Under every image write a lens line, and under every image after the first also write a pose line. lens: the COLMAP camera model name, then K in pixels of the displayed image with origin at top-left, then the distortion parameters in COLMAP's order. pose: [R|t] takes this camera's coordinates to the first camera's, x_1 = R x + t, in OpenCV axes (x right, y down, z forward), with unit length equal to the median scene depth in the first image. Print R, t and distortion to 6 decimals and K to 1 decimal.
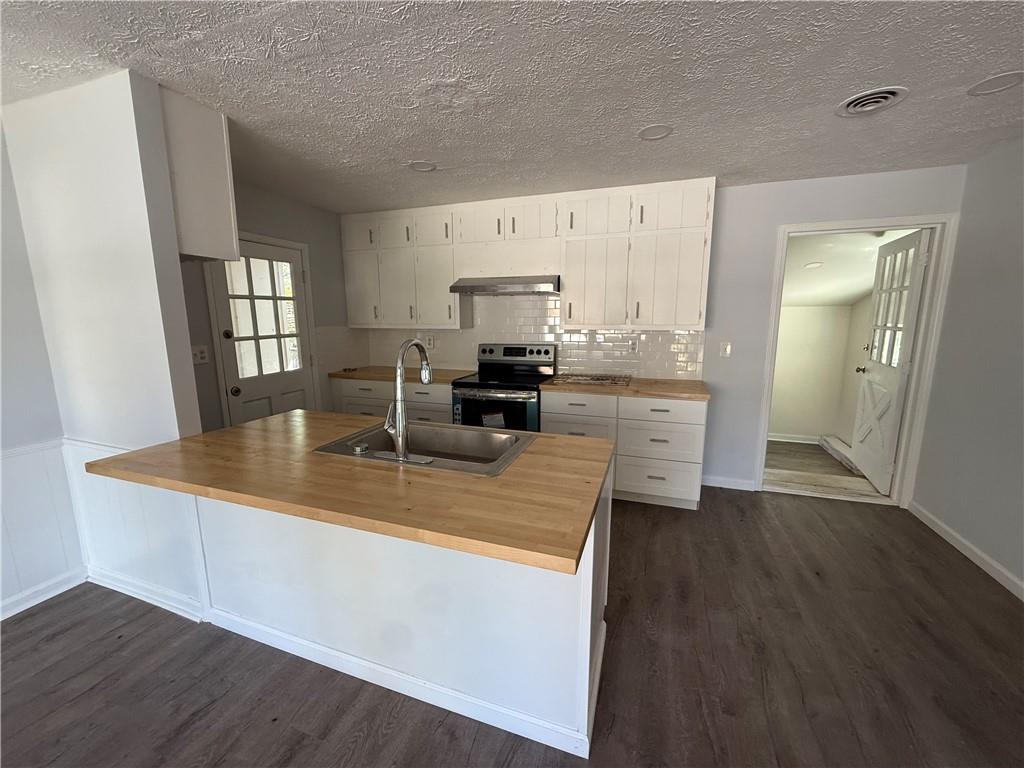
lens RADIAL K [[410.0, 0, 512.0], [0, 410.0, 384.0], [0, 0, 1]] dist [0.001016, 0.000036]
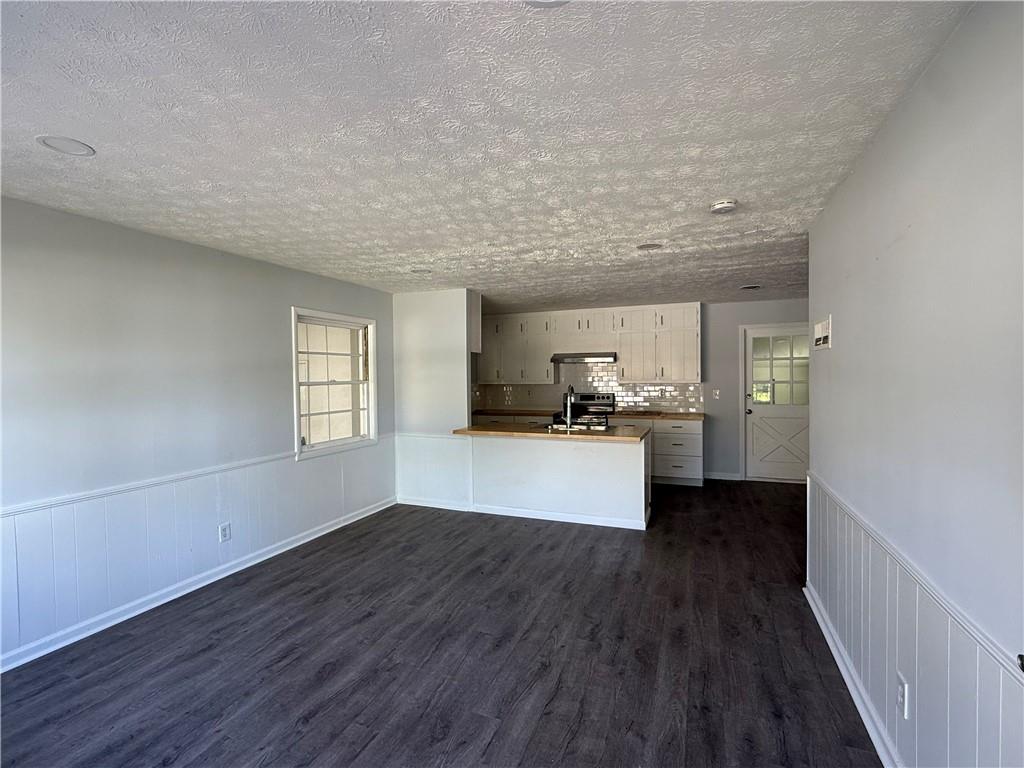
lens RADIAL K [[474.8, 0, 512.0], [0, 474.8, 384.0], [0, 0, 1]] dist [-0.000813, -0.000030]
pose [[0.998967, -0.006070, -0.045039, -0.224798], [-0.000709, 0.988838, -0.148990, 0.158598], [0.045440, 0.148868, 0.987812, -0.939374]]
